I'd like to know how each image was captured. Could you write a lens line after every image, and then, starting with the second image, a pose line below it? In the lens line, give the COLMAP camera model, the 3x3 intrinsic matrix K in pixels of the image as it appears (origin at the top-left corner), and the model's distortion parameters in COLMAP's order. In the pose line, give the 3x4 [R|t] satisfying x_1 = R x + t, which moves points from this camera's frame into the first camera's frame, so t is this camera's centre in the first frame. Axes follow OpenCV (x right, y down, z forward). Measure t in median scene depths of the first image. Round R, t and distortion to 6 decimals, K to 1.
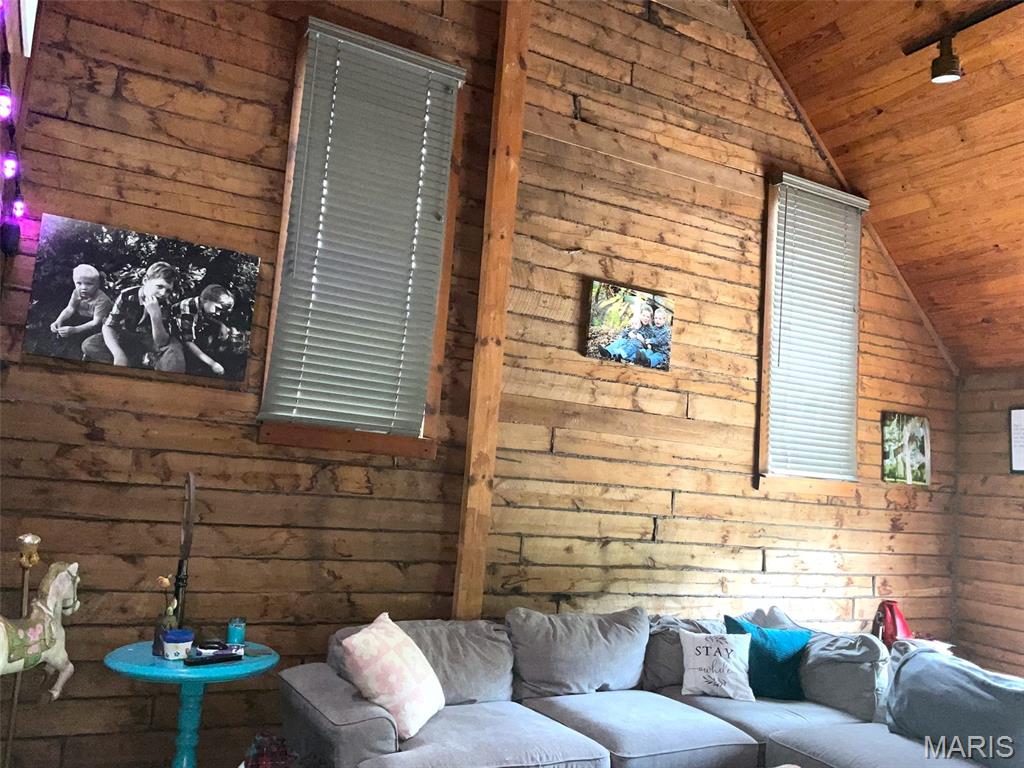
lens RADIAL K [[849.7, 0, 512.0], [0, 849.7, 384.0], [0, 0, 1]] dist [0.004612, -0.094680]
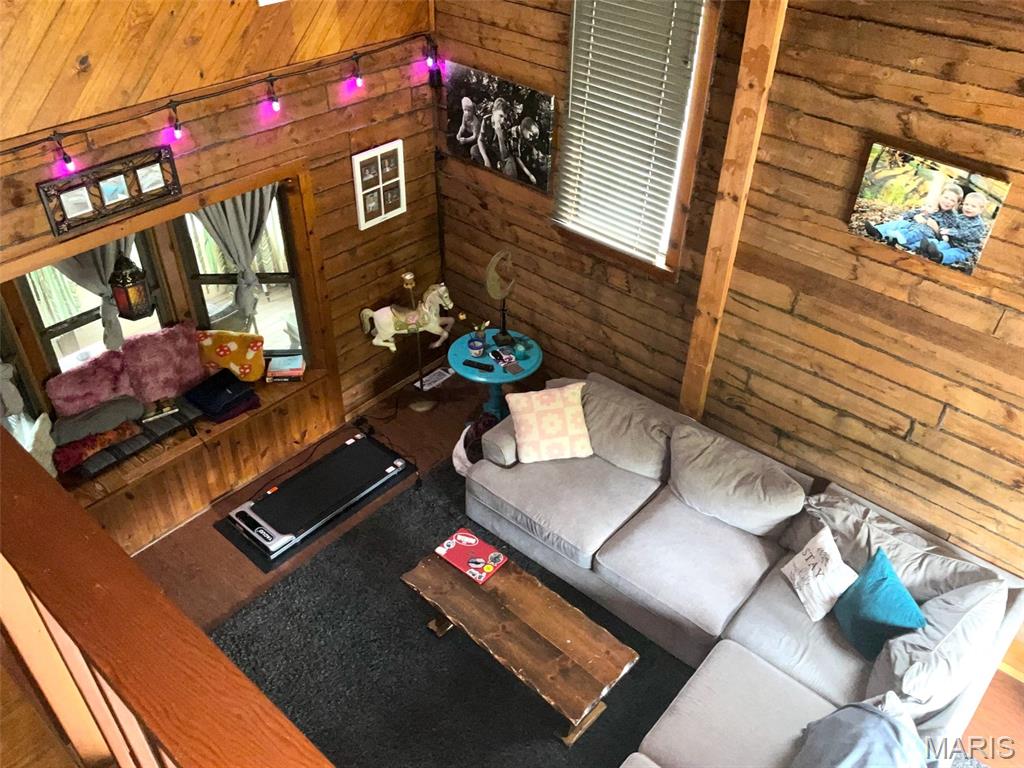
lens RADIAL K [[849.7, 0, 512.0], [0, 849.7, 384.0], [0, 0, 1]] dist [0.004612, -0.094680]
pose [[0.316496, 0.522690, -0.791596, 0.729107], [0.139565, 0.799755, 0.583878, -0.449112], [0.938271, -0.295275, 0.180170, 0.487657]]
